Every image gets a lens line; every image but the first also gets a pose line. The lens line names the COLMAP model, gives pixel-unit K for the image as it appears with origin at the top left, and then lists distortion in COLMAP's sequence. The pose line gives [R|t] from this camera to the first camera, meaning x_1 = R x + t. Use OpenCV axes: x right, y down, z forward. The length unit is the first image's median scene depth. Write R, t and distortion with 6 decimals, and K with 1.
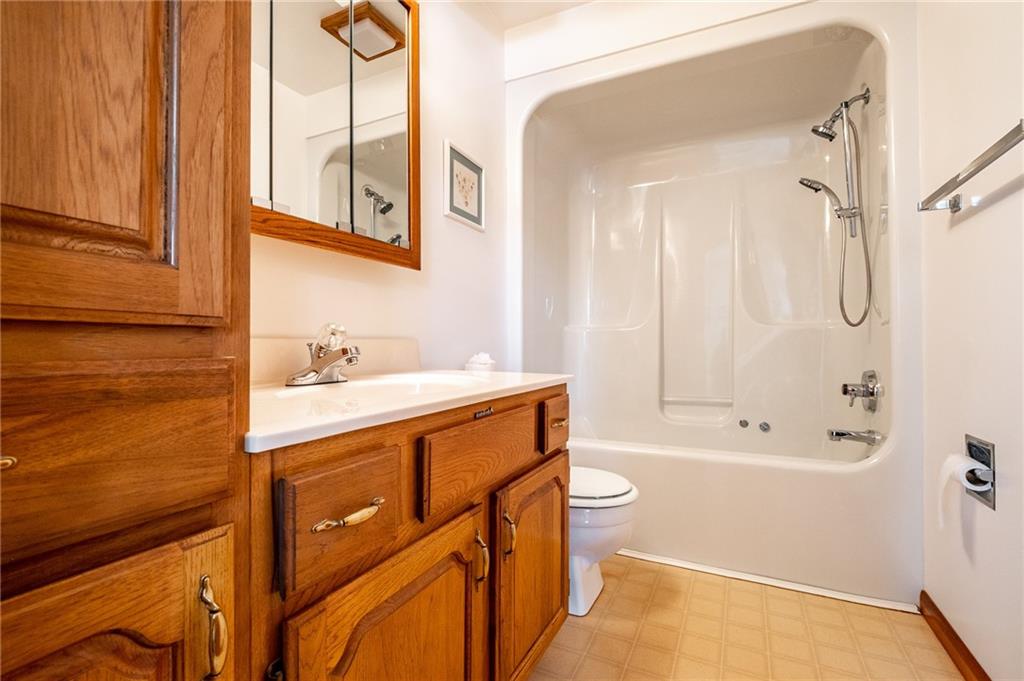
lens RADIAL K [[440.9, 0, 512.8], [0, 440.9, 342.7], [0, 0, 1]] dist [0.000282, -0.003915]
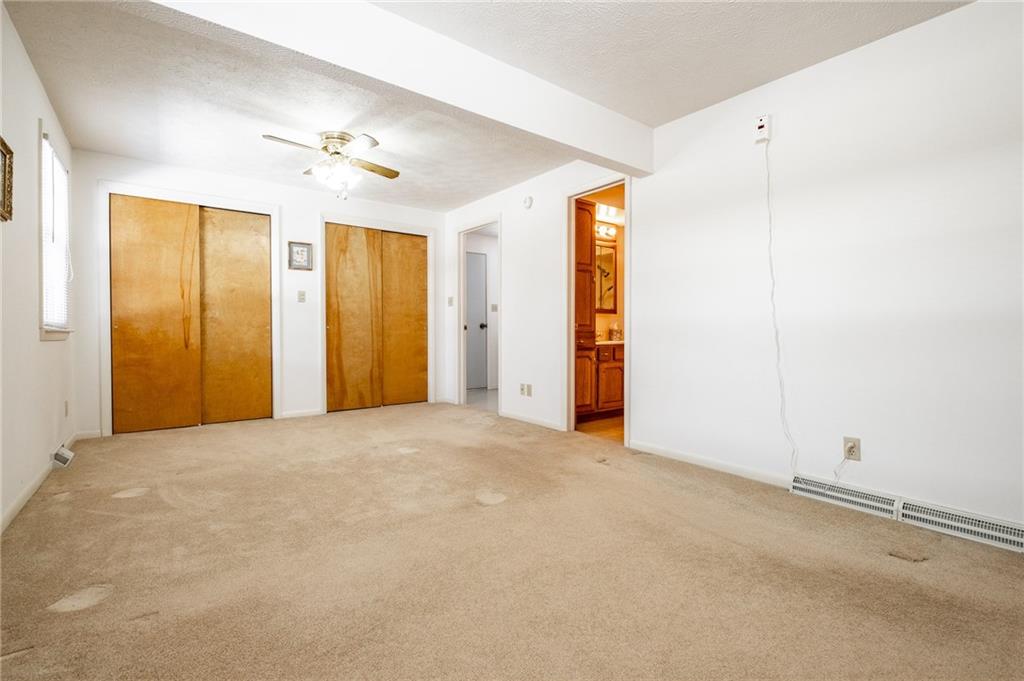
lens RADIAL K [[440.9, 0, 518.7], [0, 440.9, 334.2], [0, 0, 1]] dist [0.000282, -0.003915]
pose [[0.892764, 0.003028, -0.450515, 1.067874], [0.001946, 0.999942, 0.010576, -0.036606], [0.450521, -0.010319, 0.892706, -3.970542]]
